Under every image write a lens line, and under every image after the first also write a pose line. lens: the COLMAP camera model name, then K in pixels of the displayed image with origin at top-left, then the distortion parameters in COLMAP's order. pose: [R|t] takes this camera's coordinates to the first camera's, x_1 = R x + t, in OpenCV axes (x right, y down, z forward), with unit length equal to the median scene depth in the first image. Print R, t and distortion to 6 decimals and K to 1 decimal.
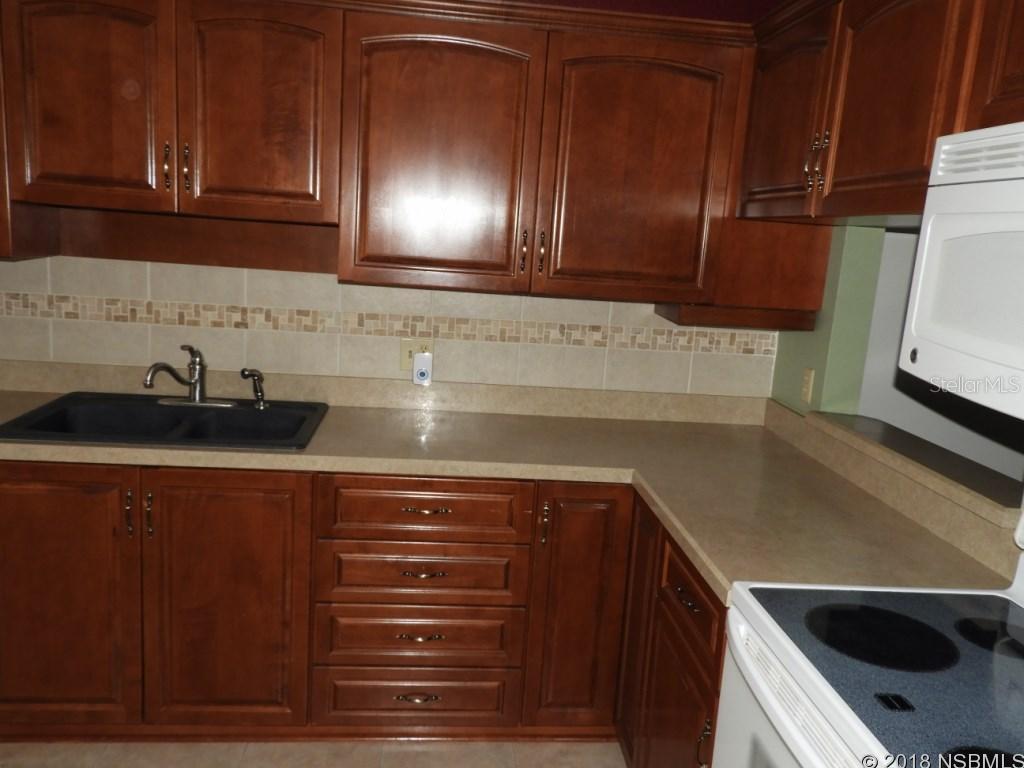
lens RADIAL K [[830.6, 0, 518.9], [0, 830.6, 386.7], [0, 0, 1]] dist [0.034999, -0.003334]
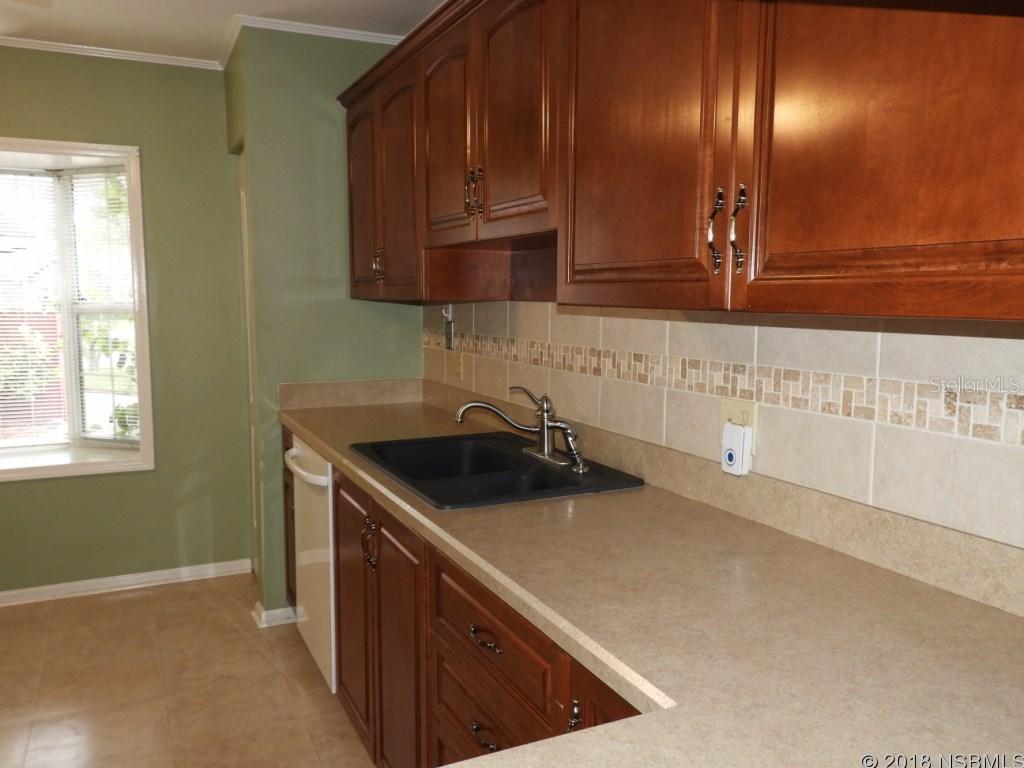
lens RADIAL K [[830.6, 0, 518.9], [0, 830.6, 386.7], [0, 0, 1]] dist [0.034999, -0.003334]
pose [[0.347192, 0.038638, -0.936998, 0.409935], [-0.146135, 0.989175, -0.013359, -0.036171], [0.926338, 0.141566, 0.349080, 0.635087]]
